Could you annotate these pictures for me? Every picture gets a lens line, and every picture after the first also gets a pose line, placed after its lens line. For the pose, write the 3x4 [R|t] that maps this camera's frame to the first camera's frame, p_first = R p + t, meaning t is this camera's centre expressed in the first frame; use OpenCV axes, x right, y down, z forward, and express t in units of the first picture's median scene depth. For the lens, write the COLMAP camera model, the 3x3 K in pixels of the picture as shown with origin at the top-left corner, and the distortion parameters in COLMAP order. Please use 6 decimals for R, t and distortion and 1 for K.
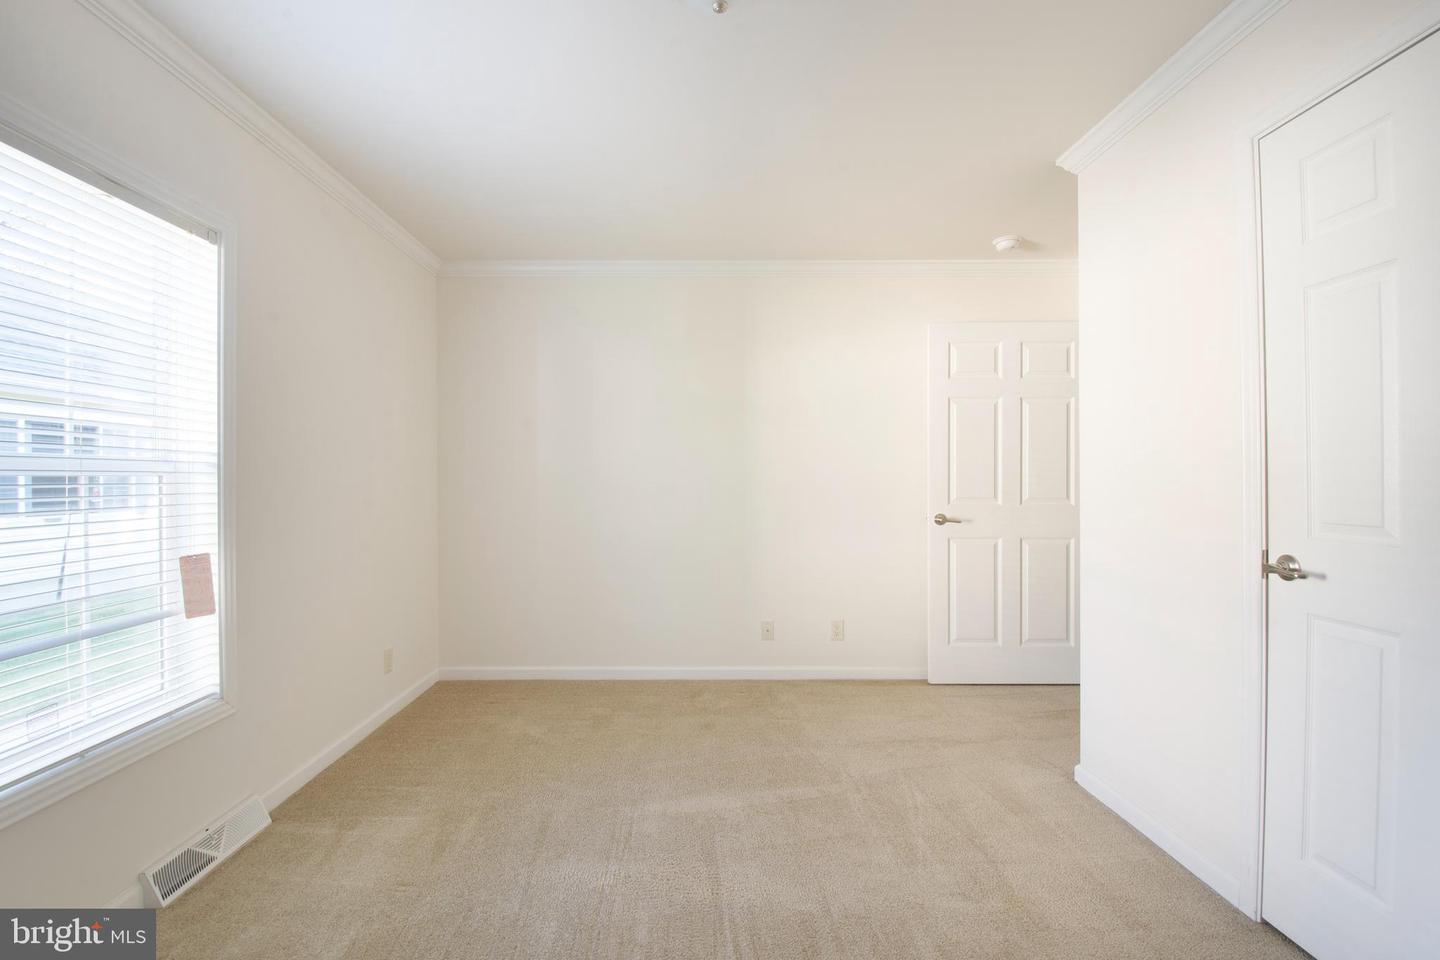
lens RADIAL K [[627.4, 0, 720.1], [0, 627.4, 482.2], [0, 0, 1]] dist [-0.025311, -0.001244]
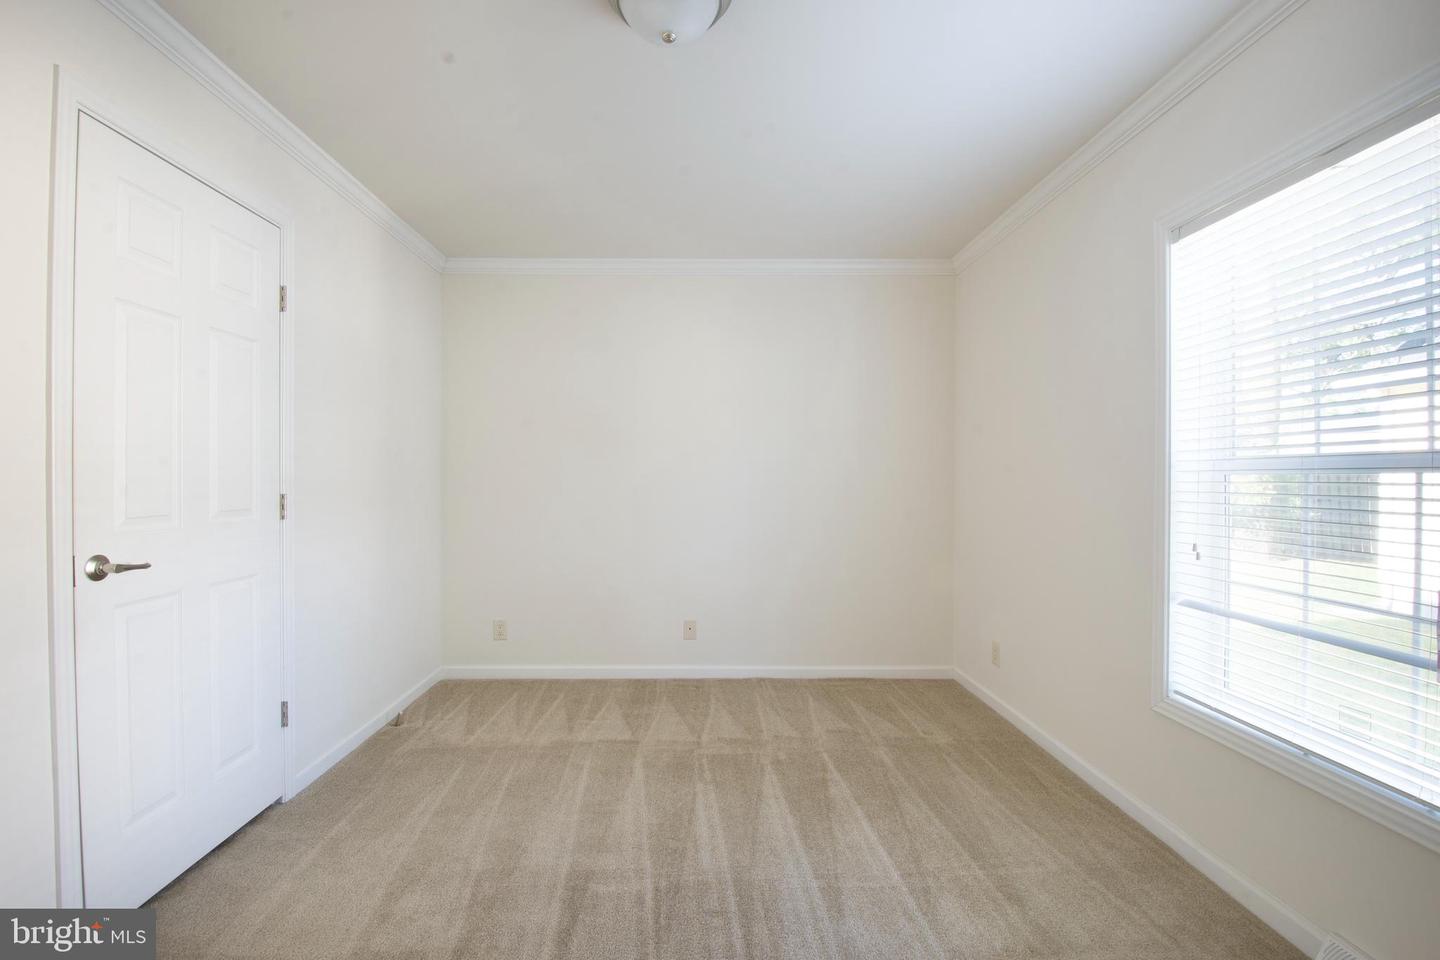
lens RADIAL K [[627.4, 0, 719.0], [0, 627.4, 482.7], [0, 0, 1]] dist [-0.025311, -0.001244]
pose [[-0.999579, -0.000563, 0.028993, -0.103511], [-0.000648, 0.999995, -0.002932, 0.003337], [-0.028991, -0.002950, -0.999575, 2.063079]]
